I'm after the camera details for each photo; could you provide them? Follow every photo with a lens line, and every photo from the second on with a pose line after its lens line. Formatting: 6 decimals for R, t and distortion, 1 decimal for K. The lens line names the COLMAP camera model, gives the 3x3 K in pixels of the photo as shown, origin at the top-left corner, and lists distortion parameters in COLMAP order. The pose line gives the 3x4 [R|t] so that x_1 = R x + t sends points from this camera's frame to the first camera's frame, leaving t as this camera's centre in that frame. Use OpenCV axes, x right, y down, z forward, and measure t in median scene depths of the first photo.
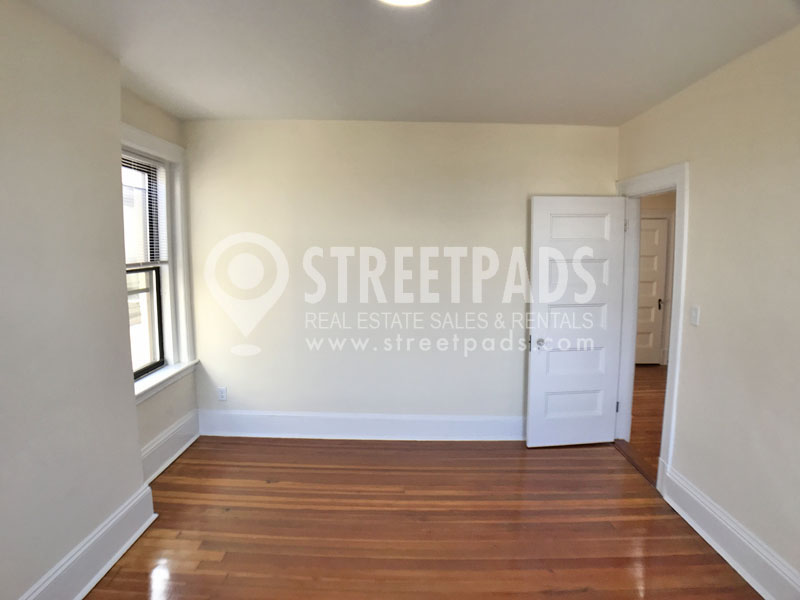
lens RADIAL K [[457.8, 0, 385.8], [0, 457.8, 293.0], [0, 0, 1]] dist [-0.119864, 0.036417]
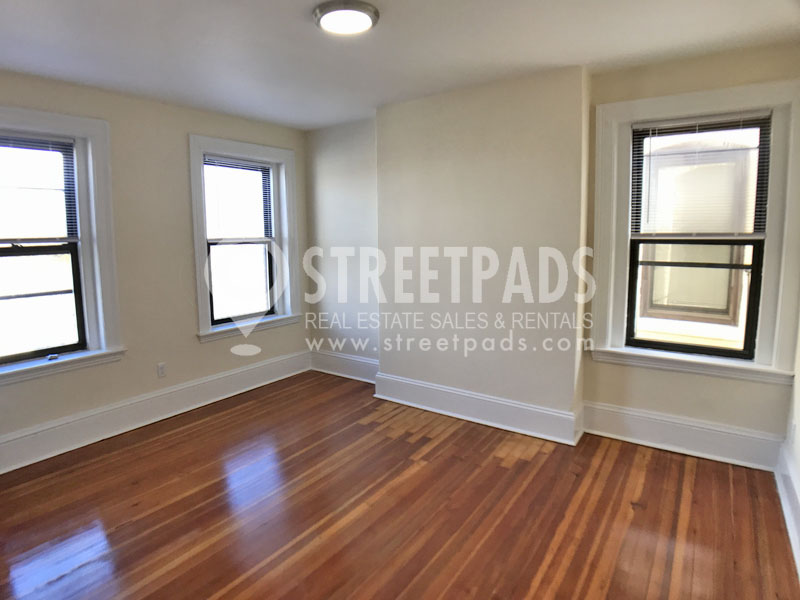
lens RADIAL K [[452.3, 0, 400.0], [0, 452.3, 300.0], [0, 0, 1]] dist [-0.113799, 0.037109]
pose [[-0.549044, 0.125138, -0.826373, 0.631831], [-0.071369, 0.978097, 0.195531, -0.071417], [0.832741, 0.166333, -0.528087, 1.087591]]
